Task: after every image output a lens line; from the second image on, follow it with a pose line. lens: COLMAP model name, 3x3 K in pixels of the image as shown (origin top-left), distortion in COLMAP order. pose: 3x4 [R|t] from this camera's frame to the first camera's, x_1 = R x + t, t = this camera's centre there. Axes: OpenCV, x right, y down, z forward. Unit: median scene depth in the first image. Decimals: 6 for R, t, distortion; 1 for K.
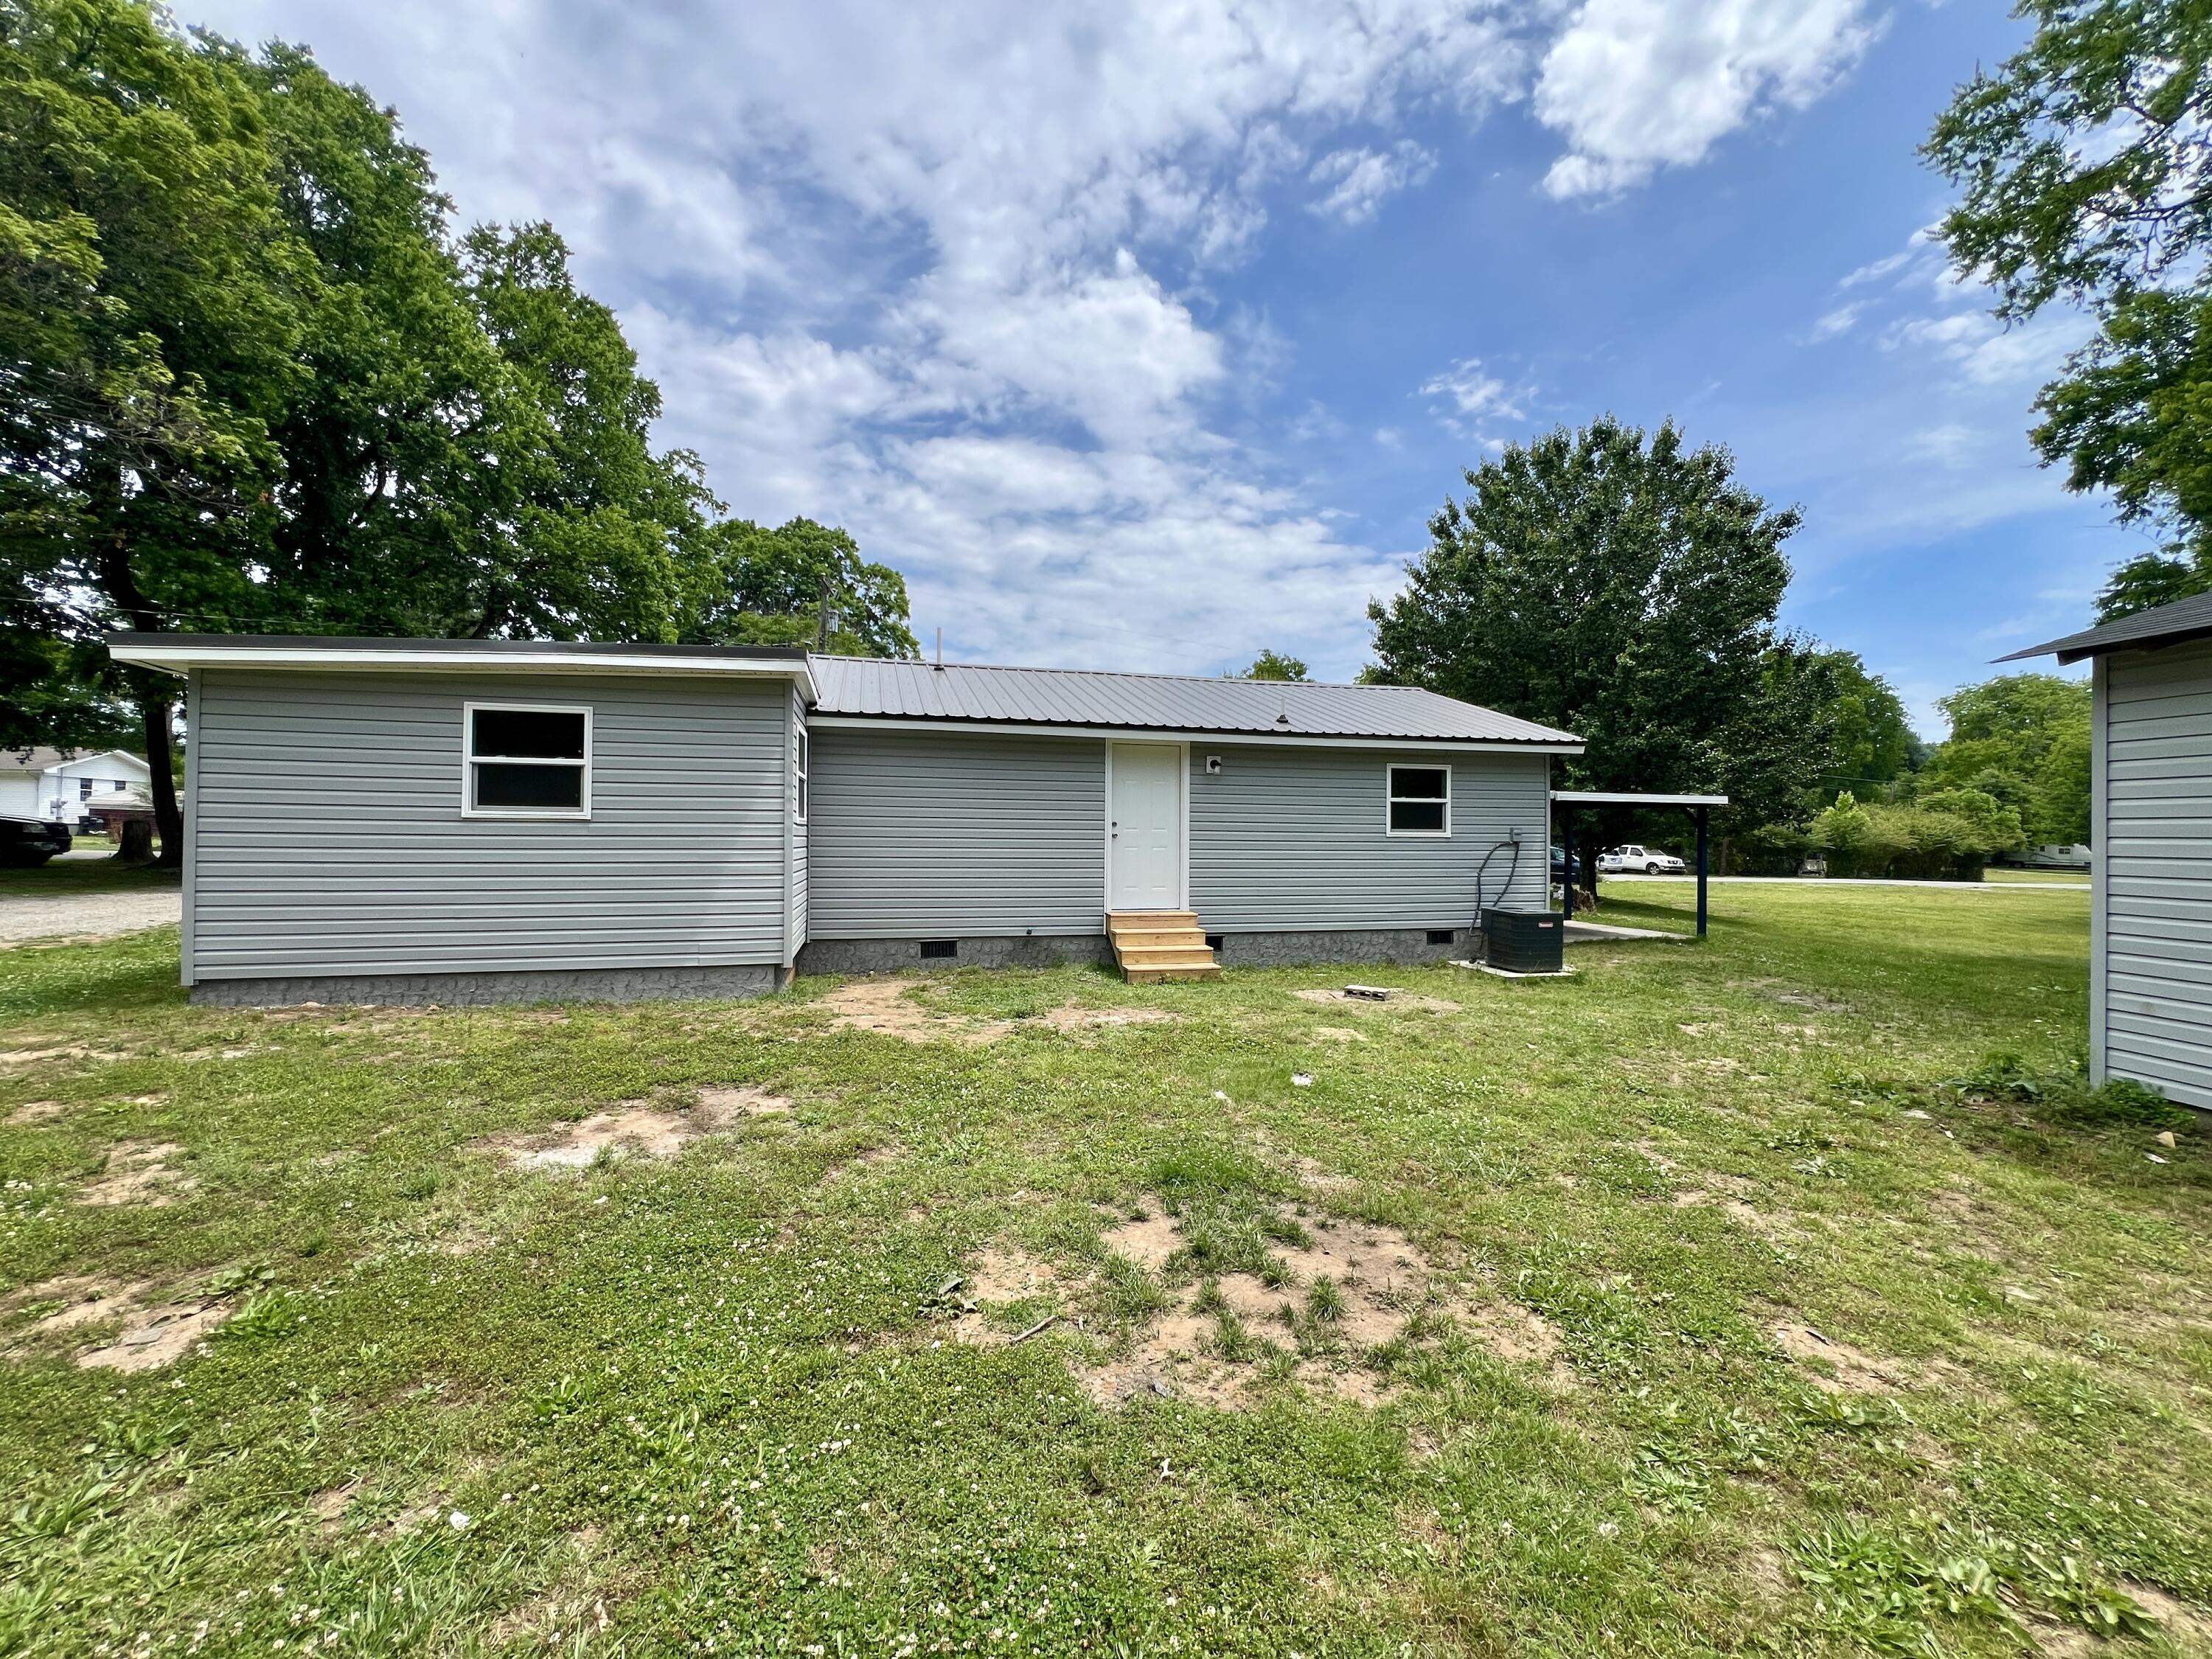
lens RADIAL K [[882.0, 0, 1100.1], [0, 882.0, 828.0], [0, 0, 1]] dist [-0.001986, 0.000158]
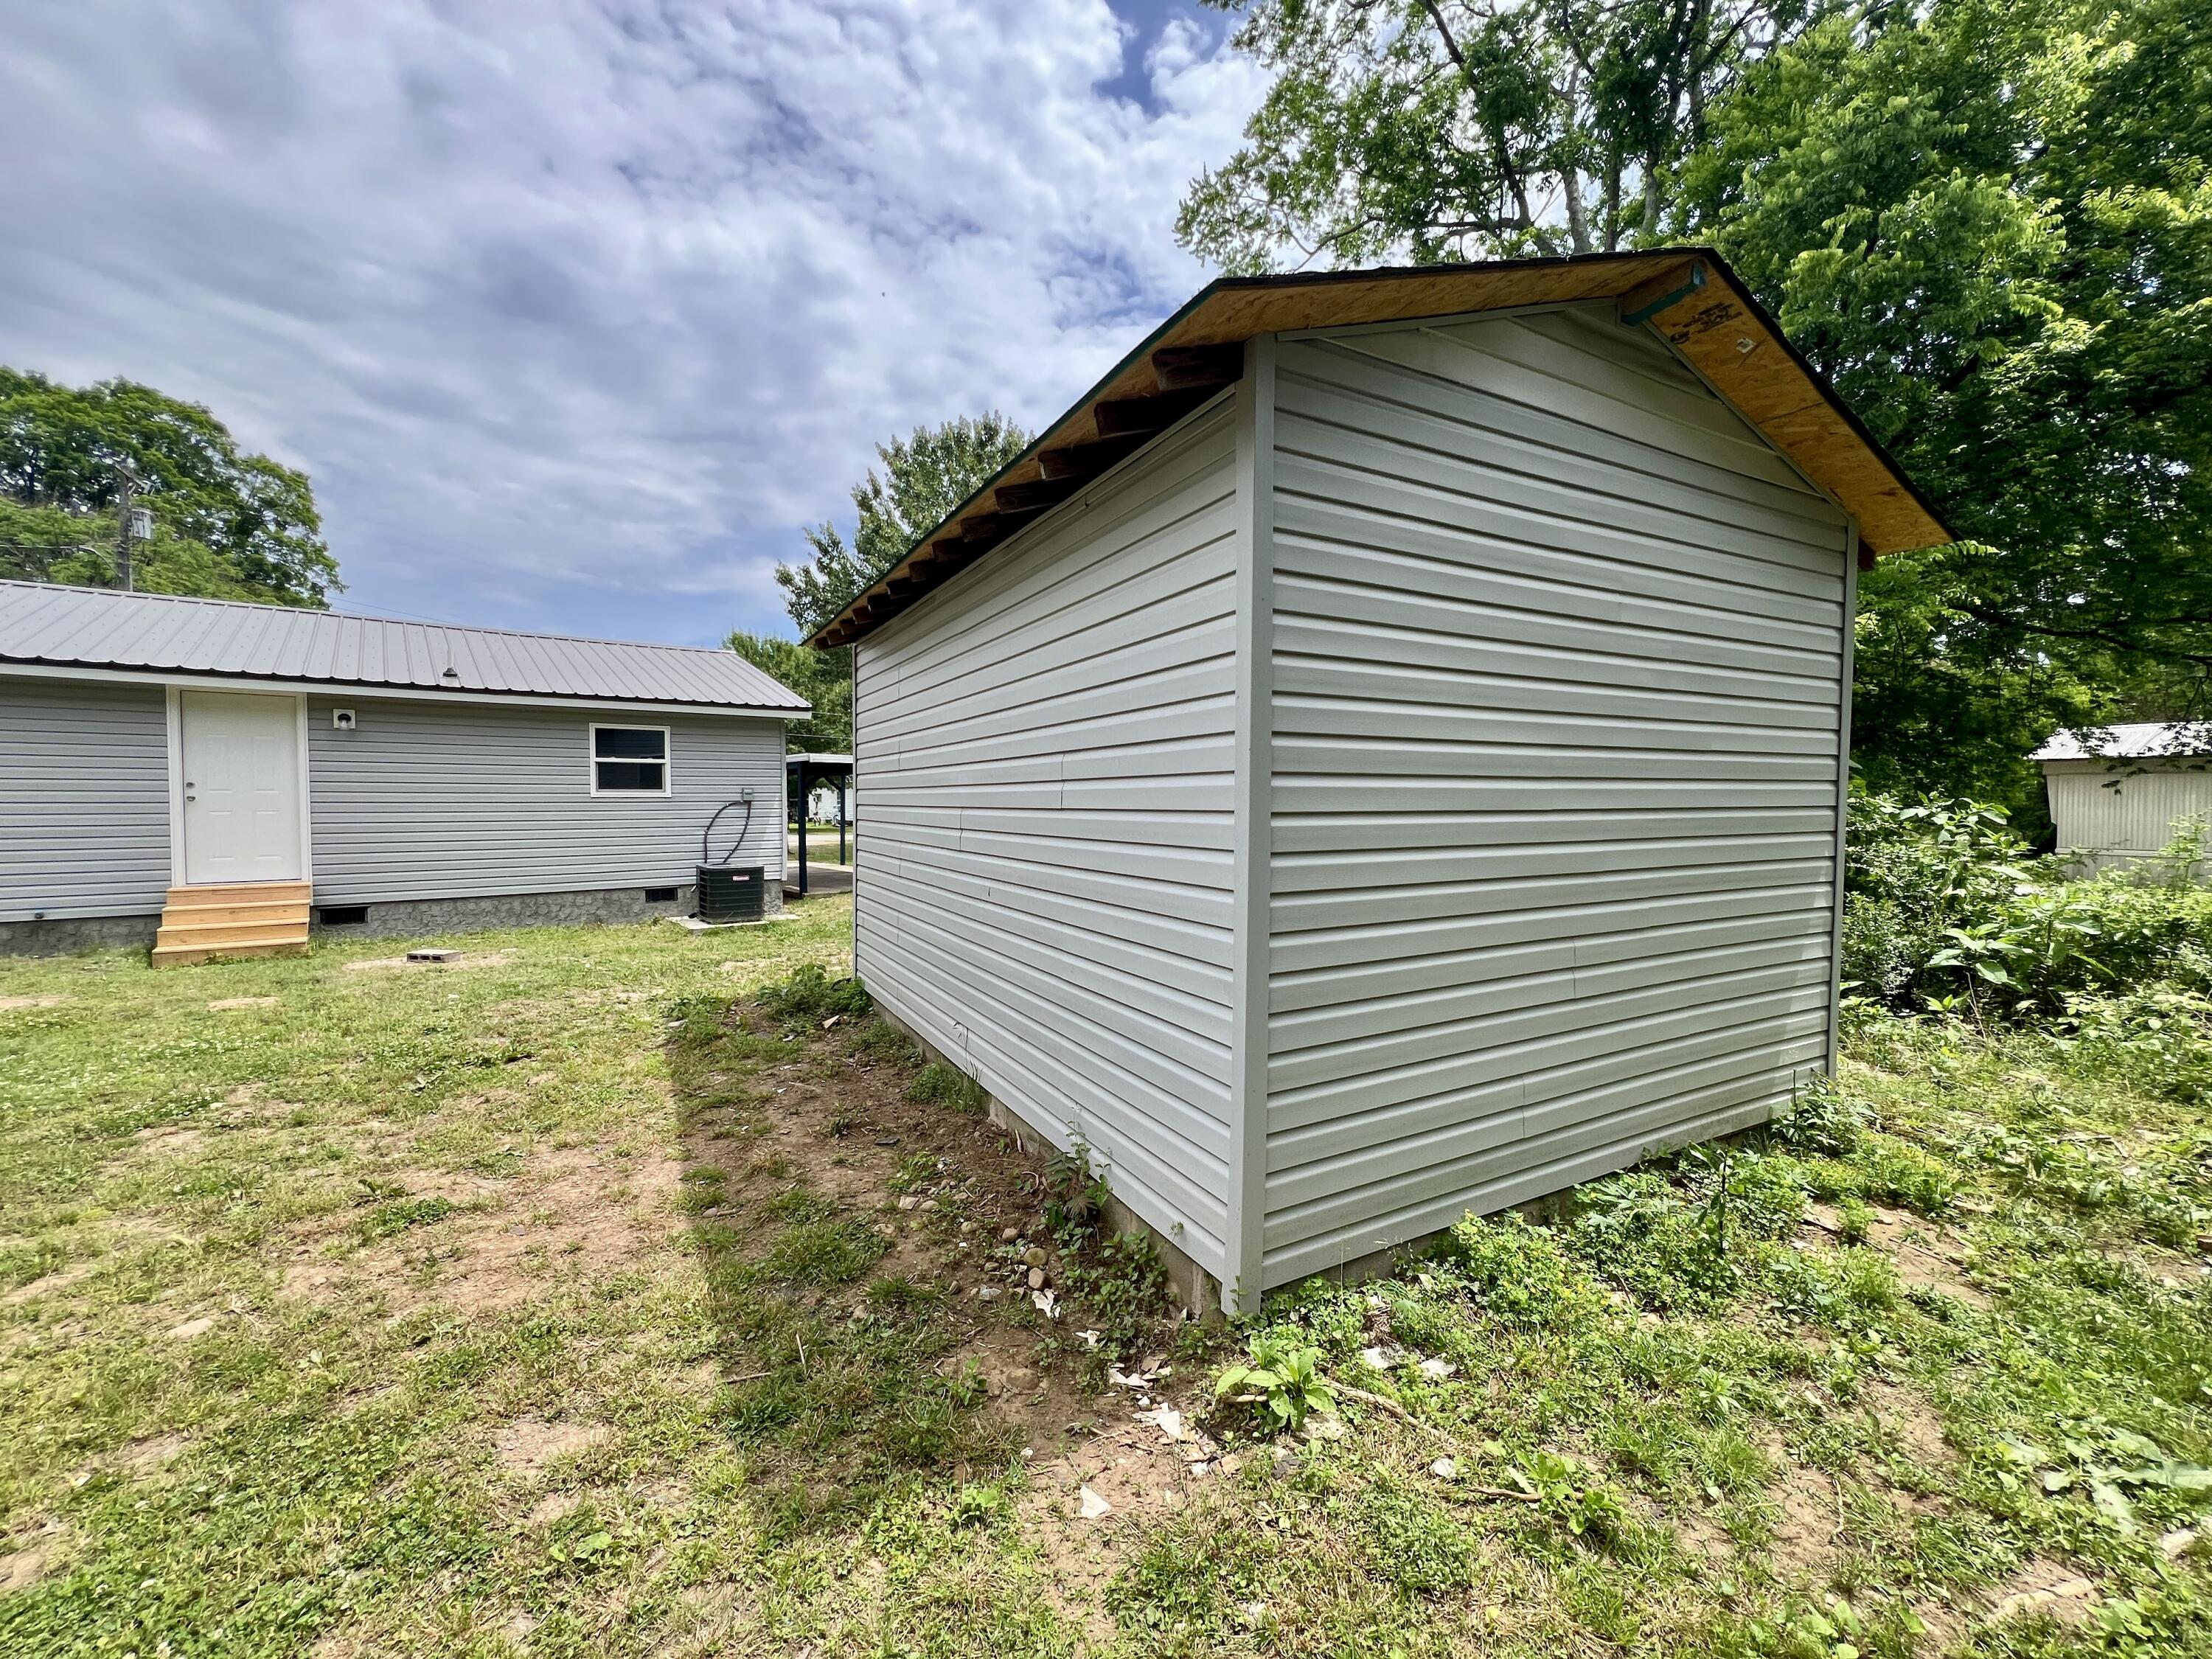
lens RADIAL K [[882.0, 0, 1100.1], [0, 882.0, 828.0], [0, 0, 1]] dist [-0.001986, 0.000158]
pose [[0.905652, -0.023722, 0.423357, 0.433904], [0.007048, 0.999138, 0.040907, 0.008597], [-0.423963, -0.034063, 0.905039, -0.147771]]
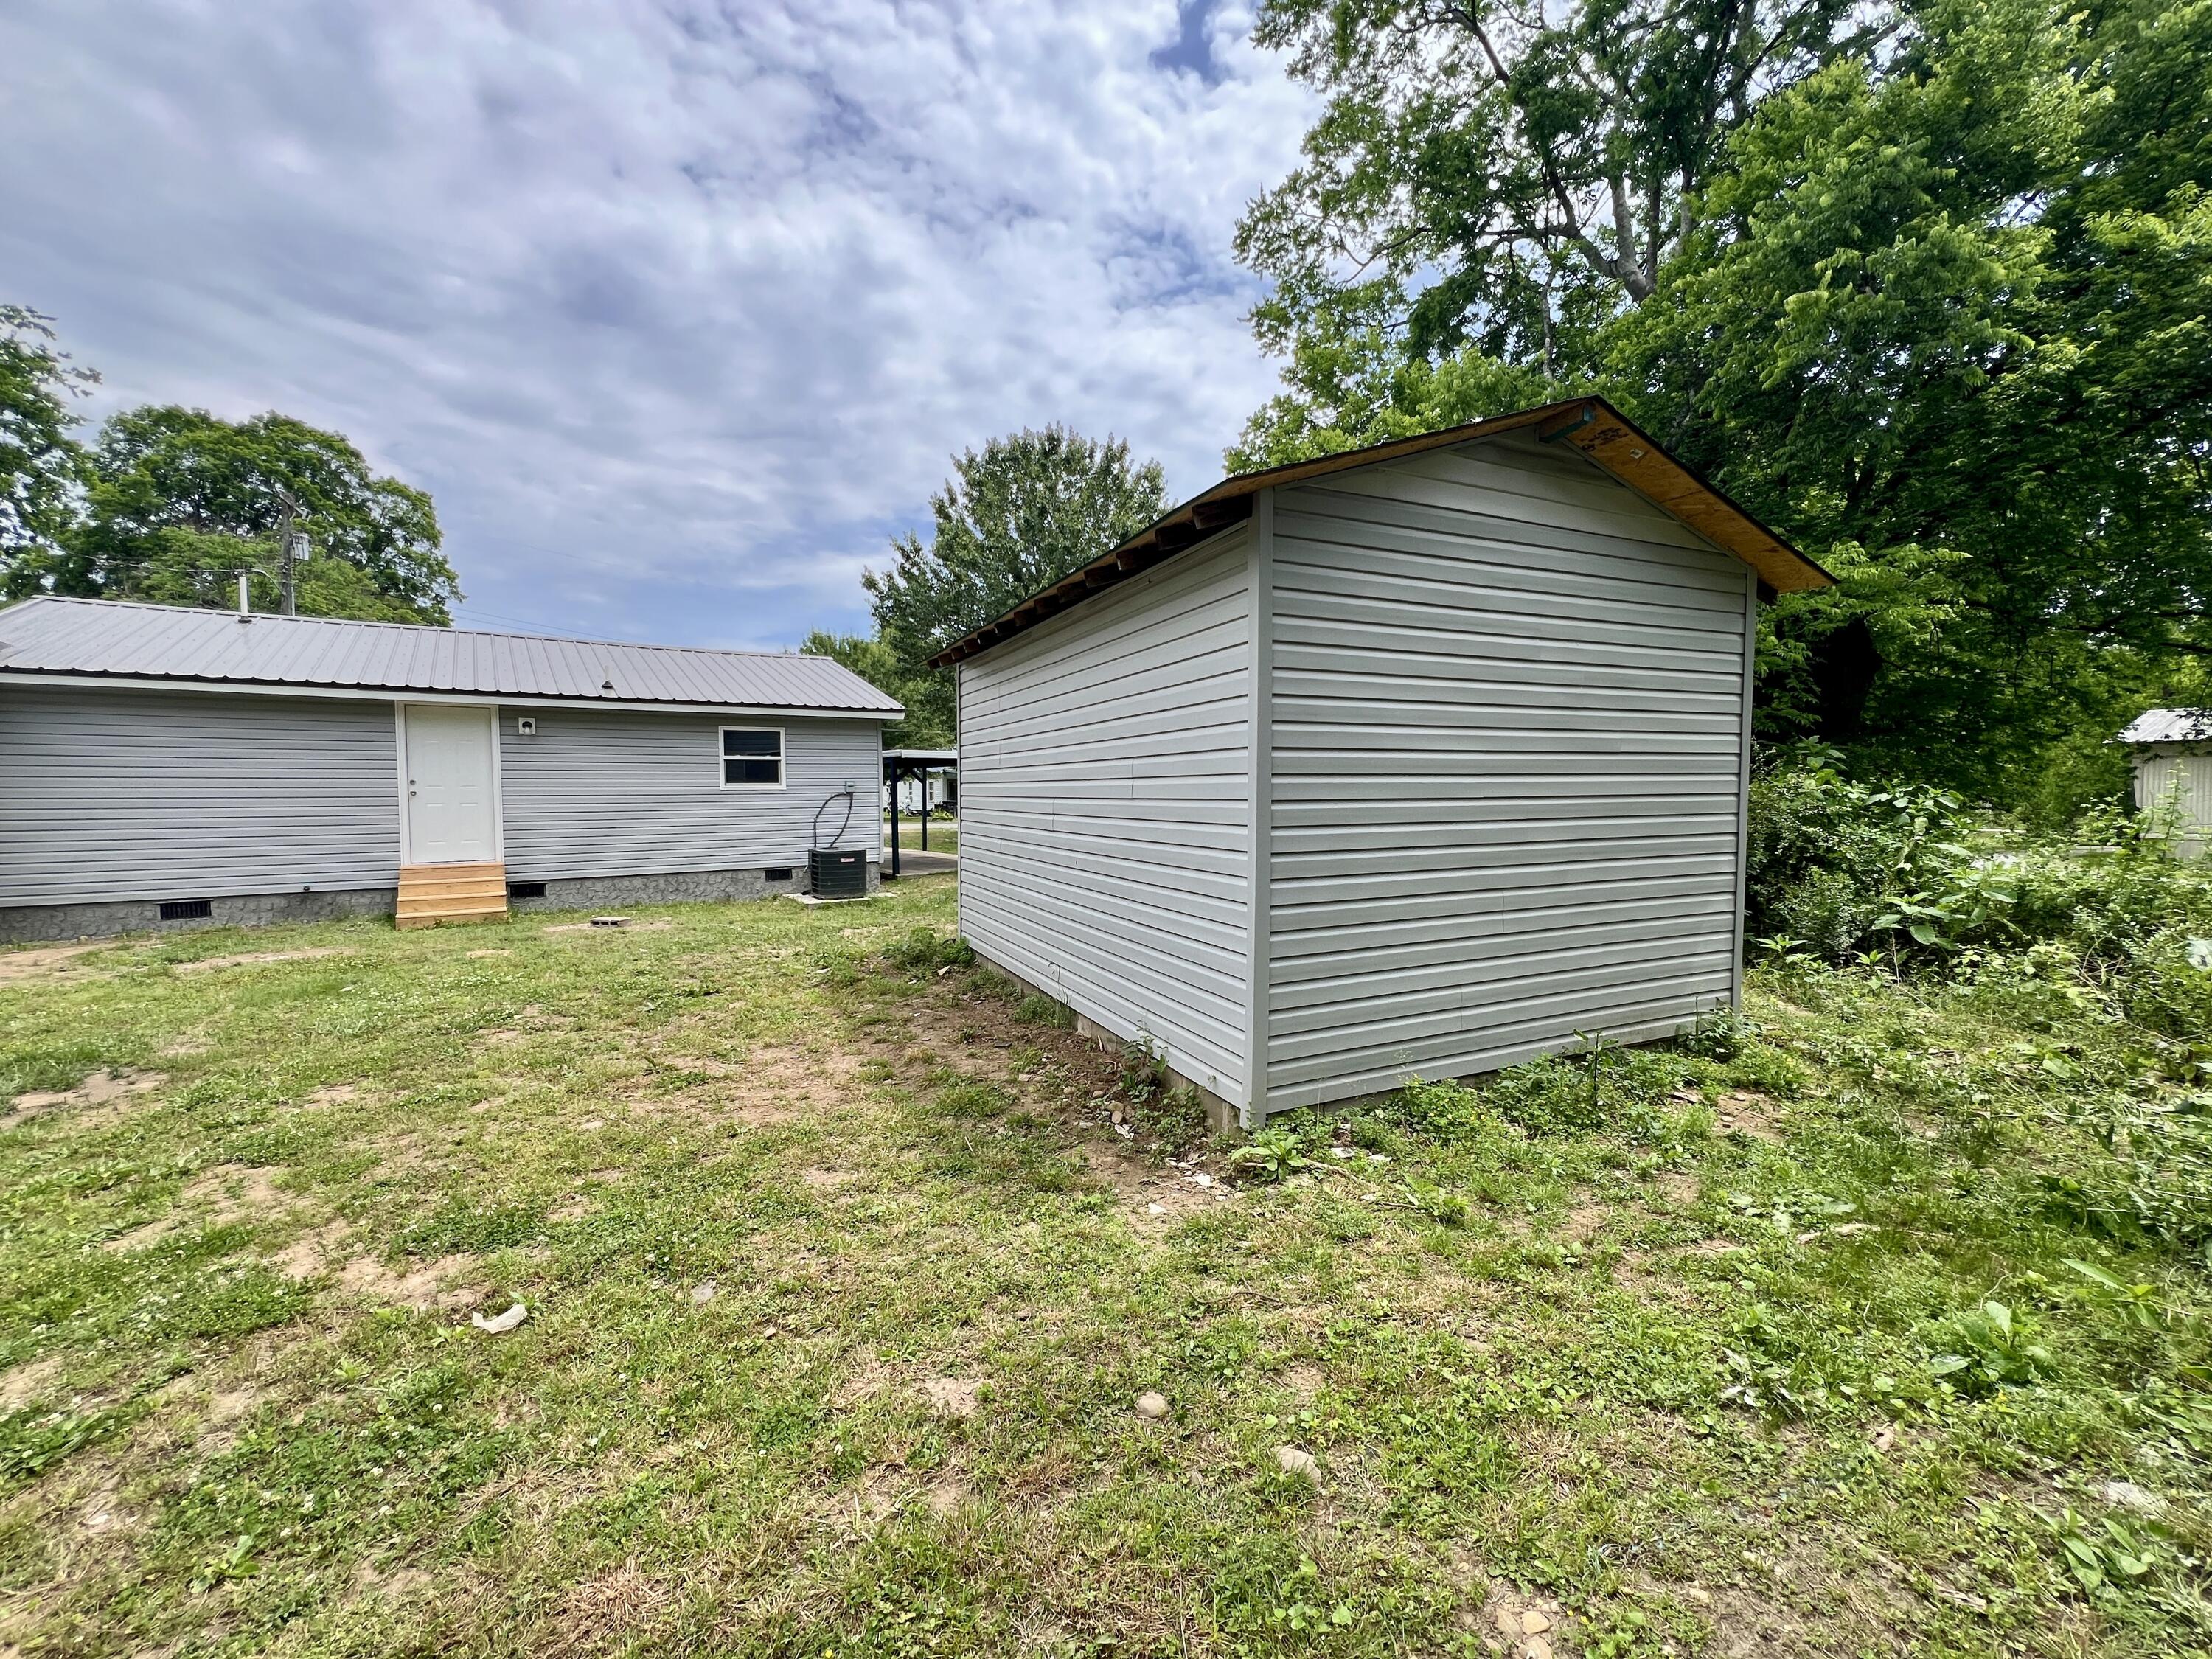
lens RADIAL K [[875.2, 0, 1088.9], [0, 875.2, 828.7], [0, 0, 1]] dist [-0.000851, 0.000054]
pose [[0.938194, -0.031555, 0.344669, 0.390472], [0.013905, 0.998468, 0.053564, 0.006304], [-0.345831, -0.045461, 0.937195, -0.243708]]
